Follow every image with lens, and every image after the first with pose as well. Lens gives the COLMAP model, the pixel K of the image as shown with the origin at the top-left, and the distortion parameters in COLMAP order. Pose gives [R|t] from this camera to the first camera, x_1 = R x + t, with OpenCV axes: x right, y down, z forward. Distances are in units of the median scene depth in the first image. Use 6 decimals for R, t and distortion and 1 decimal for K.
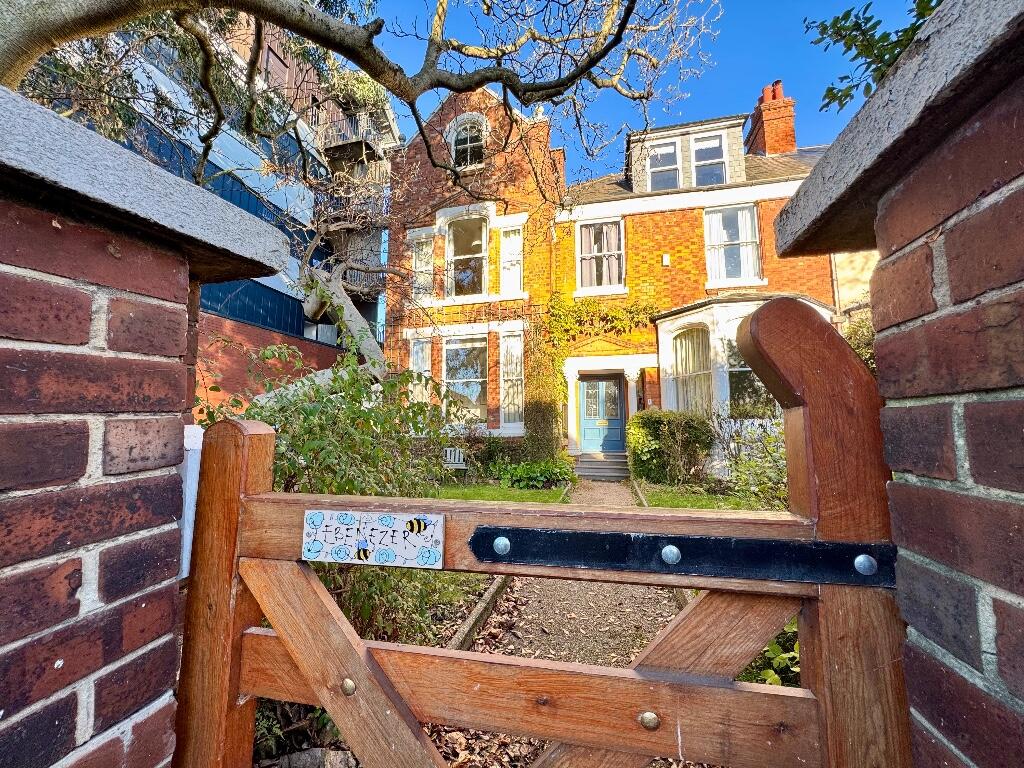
lens RADIAL K [[412.7, 0, 509.6], [0, 412.7, 382.7], [0, 0, 1]] dist [0.006404, -0.000275]
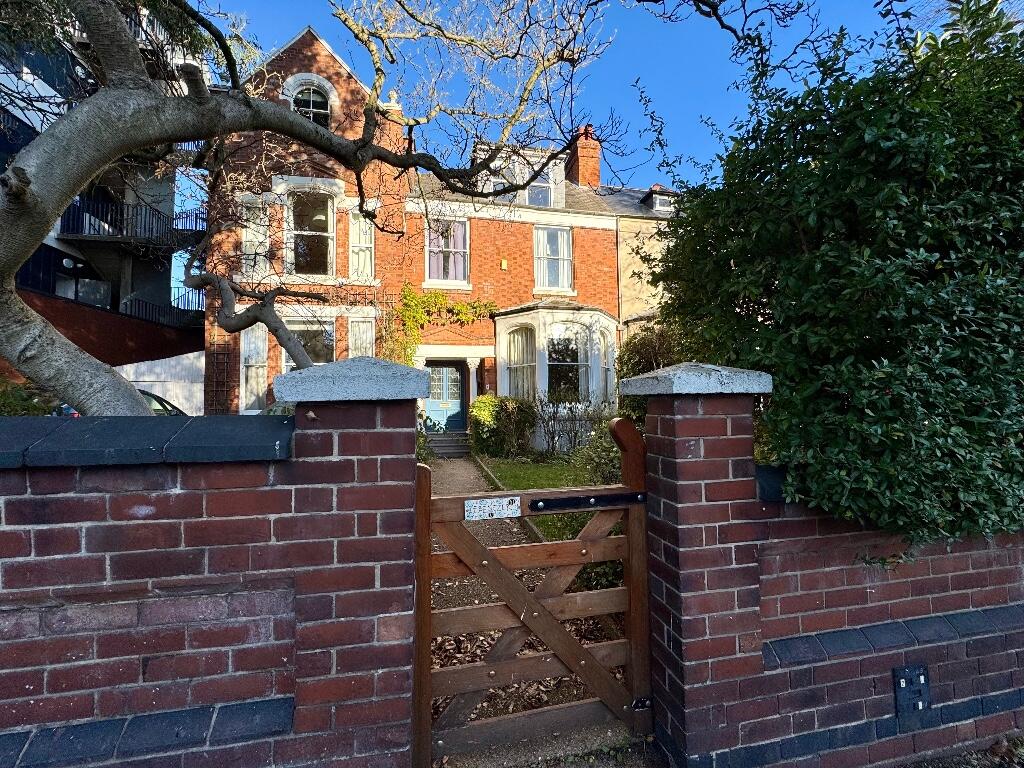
lens RADIAL K [[412.7, 0, 515.1], [0, 412.7, 382.0], [0, 0, 1]] dist [0.006404, -0.000275]
pose [[0.906561, 0.008985, 0.421978, -0.078604], [-0.035987, 0.997778, 0.056068, -0.034383], [-0.420537, -0.066015, 0.904871, -0.082082]]
